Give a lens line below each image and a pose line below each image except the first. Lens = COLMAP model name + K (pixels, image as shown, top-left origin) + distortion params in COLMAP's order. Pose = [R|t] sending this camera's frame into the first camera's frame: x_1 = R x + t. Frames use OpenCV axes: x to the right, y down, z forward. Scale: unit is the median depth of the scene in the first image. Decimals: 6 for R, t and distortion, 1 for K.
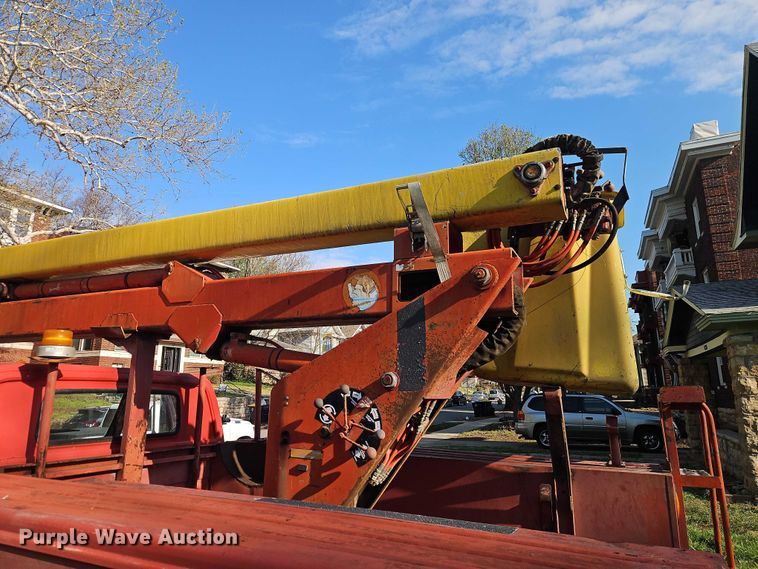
lens RADIAL K [[506.2, 0, 369.9], [0, 506.2, 287.8], [0, 0, 1]] dist [0.073378, -0.062615]
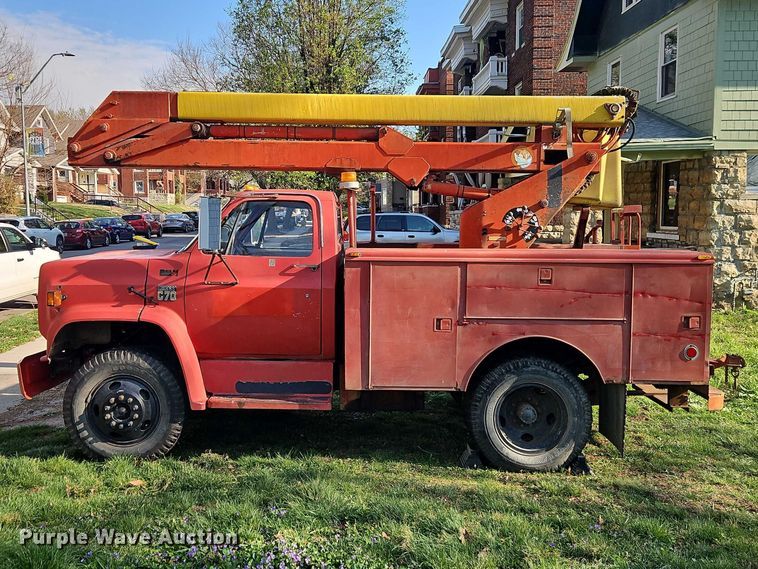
lens RADIAL K [[726.8, 0, 359.0], [0, 726.8, 268.7], [0, 0, 1]] dist [0.077566, 0.000000]
pose [[0.905237, -0.033717, 0.423566, -1.600252], [-0.083947, 0.963007, 0.256068, -0.222867], [-0.416531, -0.267360, 0.868919, -1.150425]]
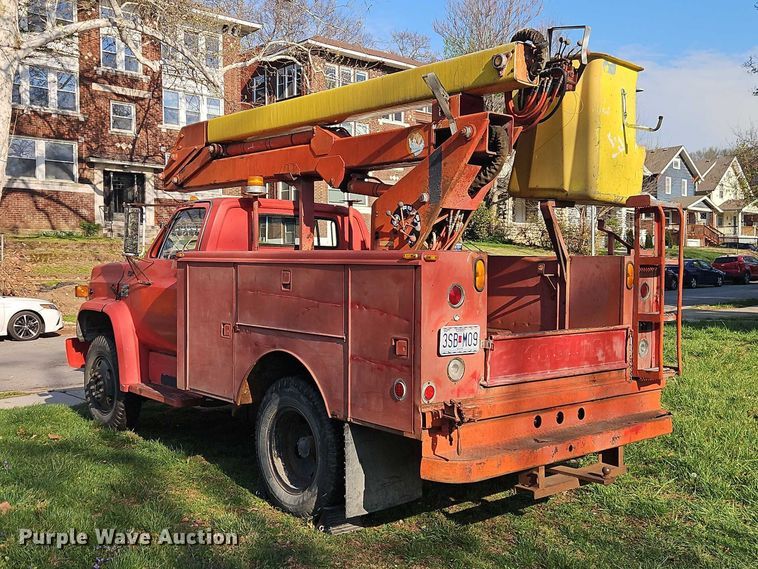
lens RADIAL K [[781.3, 0, 381.2], [0, 781.3, 293.9], [0, 0, 1]] dist [0.075213, 0.000000]
pose [[0.921037, 0.014177, -0.389218, 0.747570], [0.079692, 0.971335, 0.223961, -0.082056], [0.381236, -0.237294, 0.893505, -1.174500]]
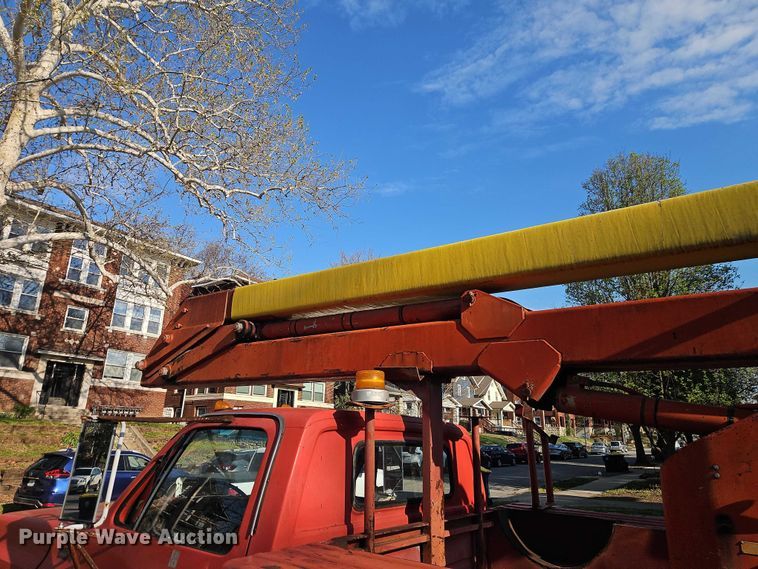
lens RADIAL K [[506.2, 0, 380.5], [0, 506.2, 284.5], [0, 0, 1]] dist [0.073378, -0.062615]
pose [[0.986621, -0.028446, -0.160528, -0.452664], [0.013723, 0.995656, -0.092093, 0.016769], [0.162450, 0.088658, 0.982726, 0.156113]]
